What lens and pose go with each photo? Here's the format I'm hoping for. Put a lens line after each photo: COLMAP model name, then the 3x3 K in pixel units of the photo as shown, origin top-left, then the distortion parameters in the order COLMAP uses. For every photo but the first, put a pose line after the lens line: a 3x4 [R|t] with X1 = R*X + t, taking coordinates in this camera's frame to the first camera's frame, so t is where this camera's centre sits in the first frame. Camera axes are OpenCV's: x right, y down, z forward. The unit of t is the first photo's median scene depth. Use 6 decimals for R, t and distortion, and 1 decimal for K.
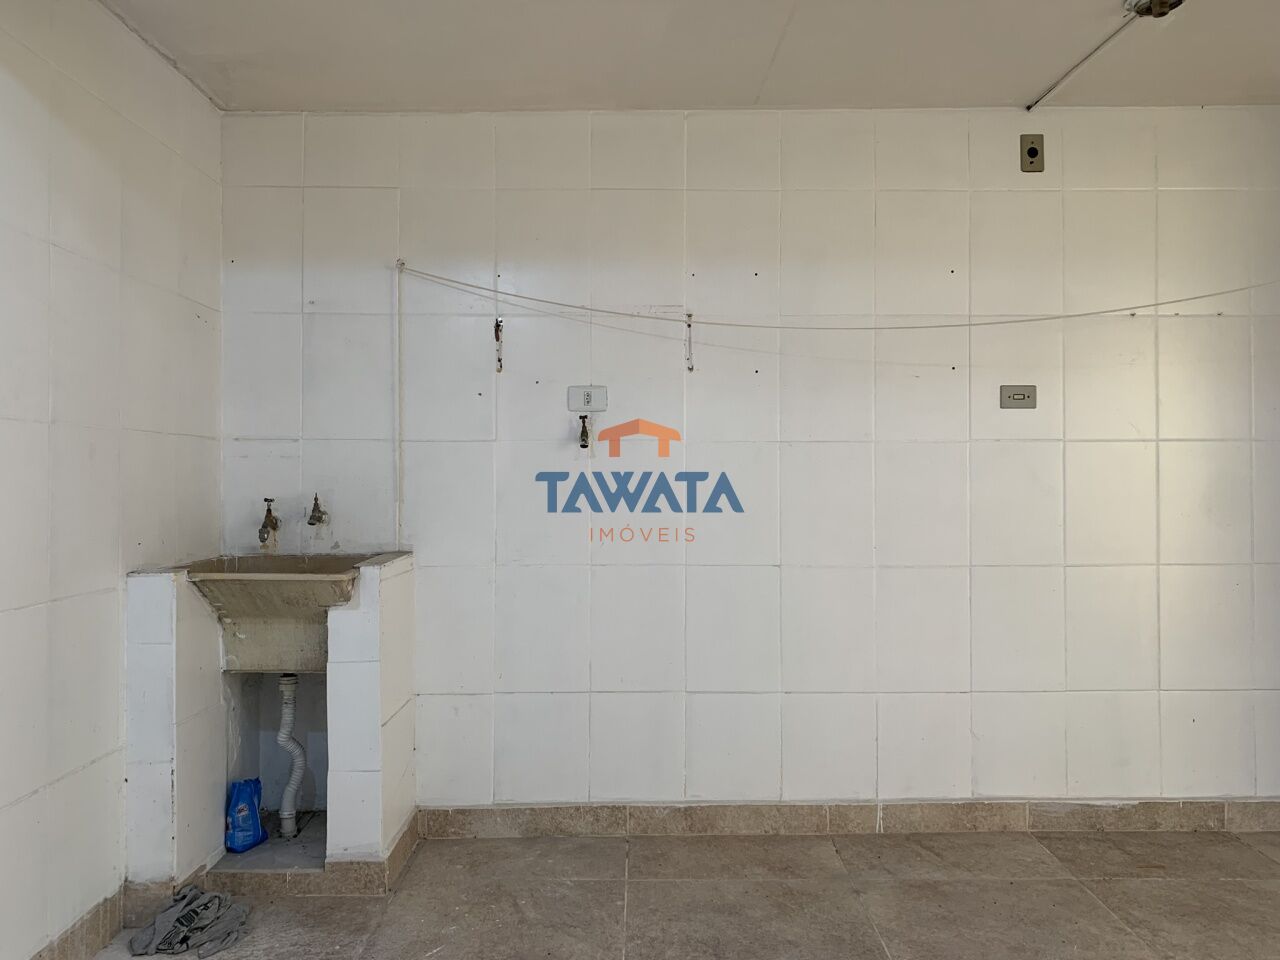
lens RADIAL K [[970.6, 0, 642.9], [0, 970.6, 475.4], [0, 0, 1]] dist [0.033292, -0.033860]
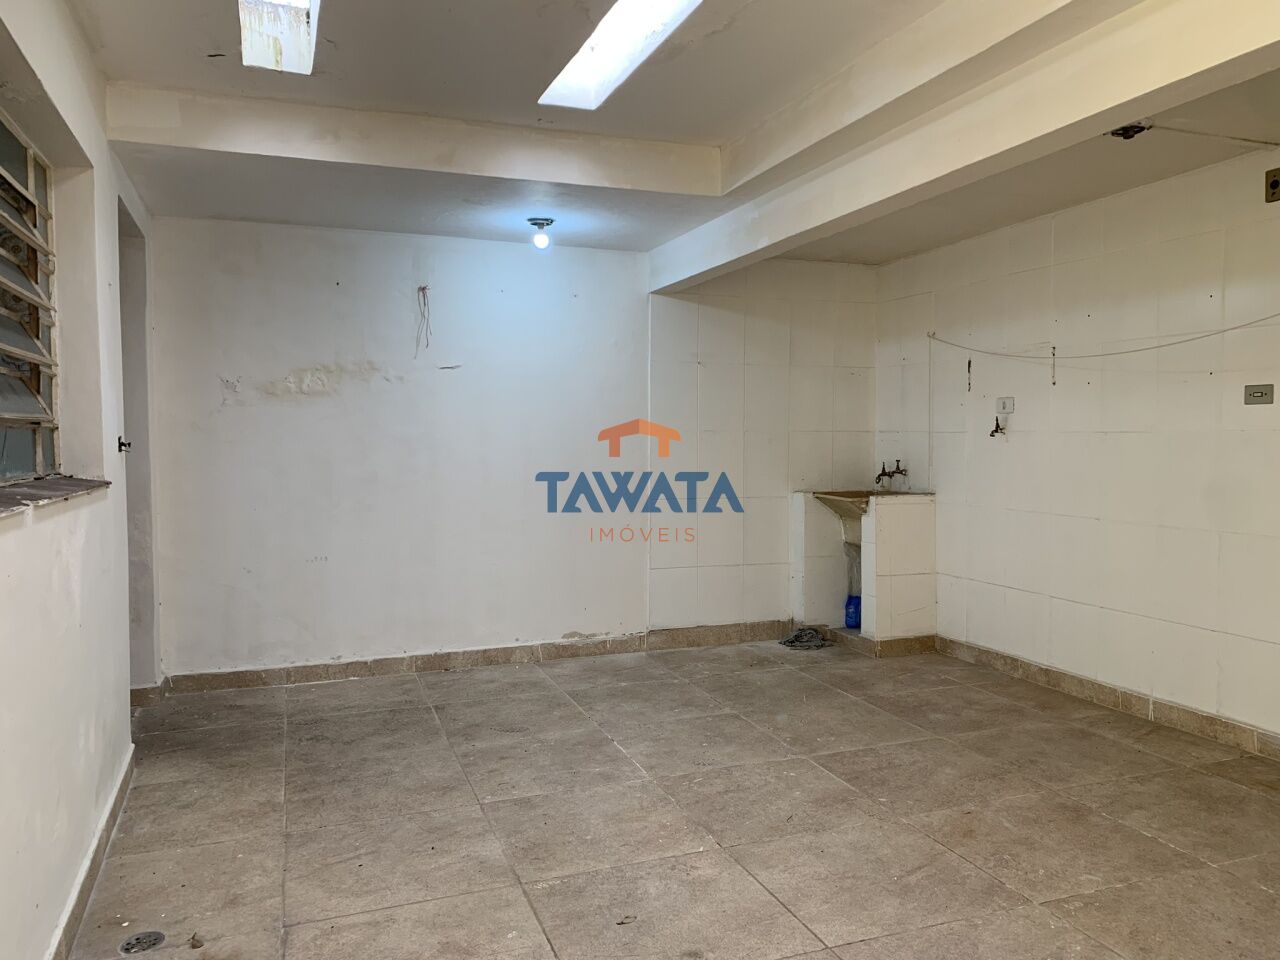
lens RADIAL K [[970.6, 0, 639.5], [0, 970.6, 484.5], [0, 0, 1]] dist [0.033292, -0.033860]
pose [[0.332529, 0.049564, -0.941790, 1.278842], [0.004498, 0.998523, 0.054138, -0.038517], [0.943082, -0.022238, 0.331815, -0.117035]]
